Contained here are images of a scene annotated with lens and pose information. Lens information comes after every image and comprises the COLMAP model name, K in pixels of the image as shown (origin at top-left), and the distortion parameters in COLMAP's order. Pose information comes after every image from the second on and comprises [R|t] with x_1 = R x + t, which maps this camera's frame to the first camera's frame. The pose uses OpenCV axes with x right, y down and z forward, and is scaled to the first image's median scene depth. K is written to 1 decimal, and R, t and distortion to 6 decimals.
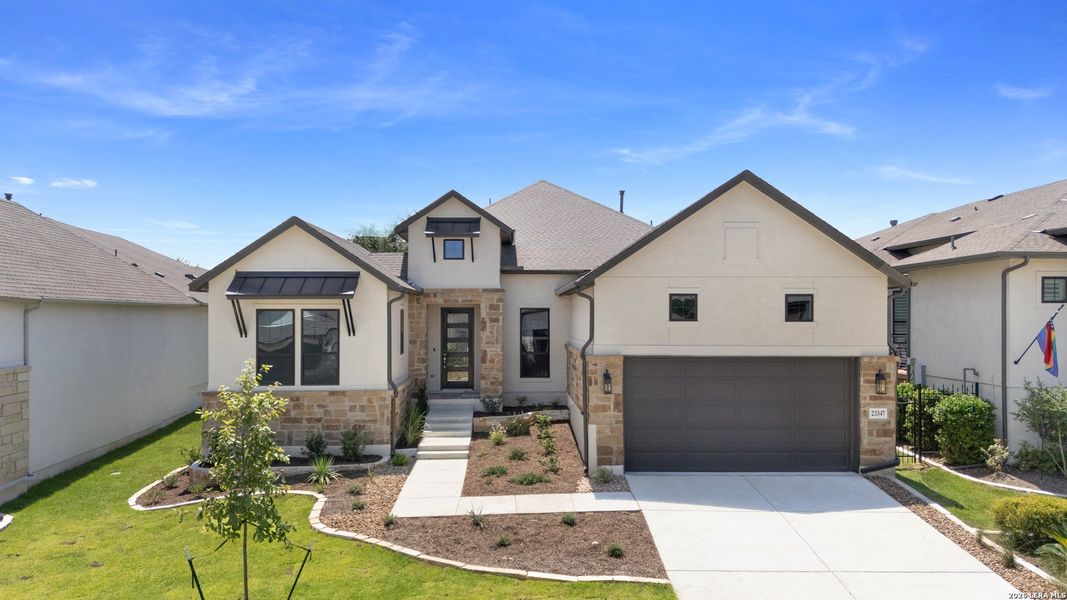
lens RADIAL K [[782.1, 0, 536.6], [0, 782.1, 309.9], [0, 0, 1]] dist [0.063122, -0.018812]
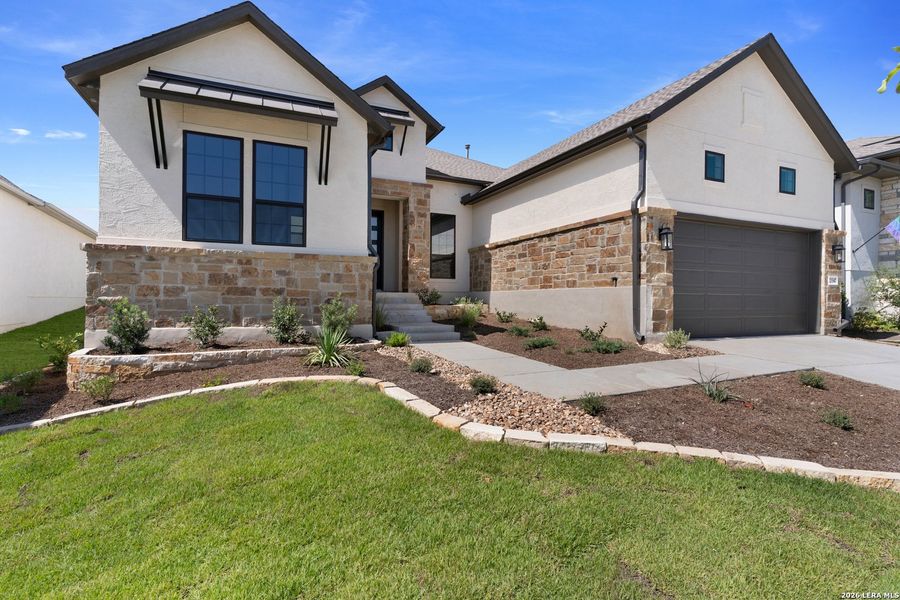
lens RADIAL K [[437.8, 0, 447.3], [0, 437.8, 296.6], [0, 0, 1]] dist [0.001876, 0.000537]
pose [[0.926899, 0.009518, 0.375190, -0.288181], [-0.010714, 0.999942, 0.001102, 0.144126], [-0.375157, -0.005041, 0.926947, 0.565000]]
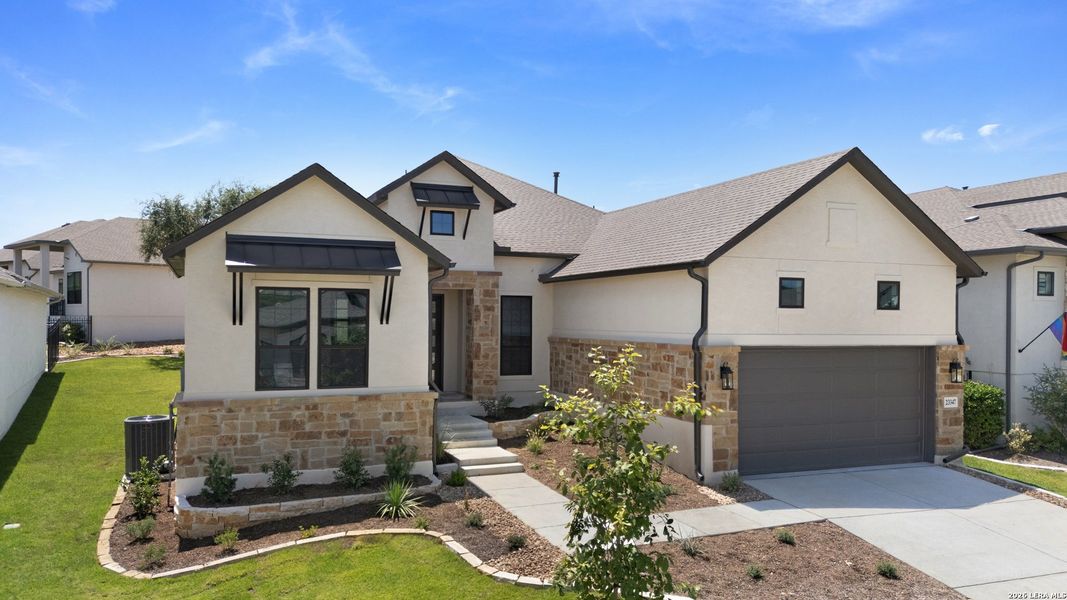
lens RADIAL K [[782.1, 0, 536.5], [0, 782.1, 318.4], [0, 0, 1]] dist [0.063122, -0.018812]
pose [[0.935471, 0.006952, 0.353335, -0.376328], [-0.010771, 0.999903, 0.008843, 0.019373], [-0.353239, -0.012078, 0.935455, 0.222418]]
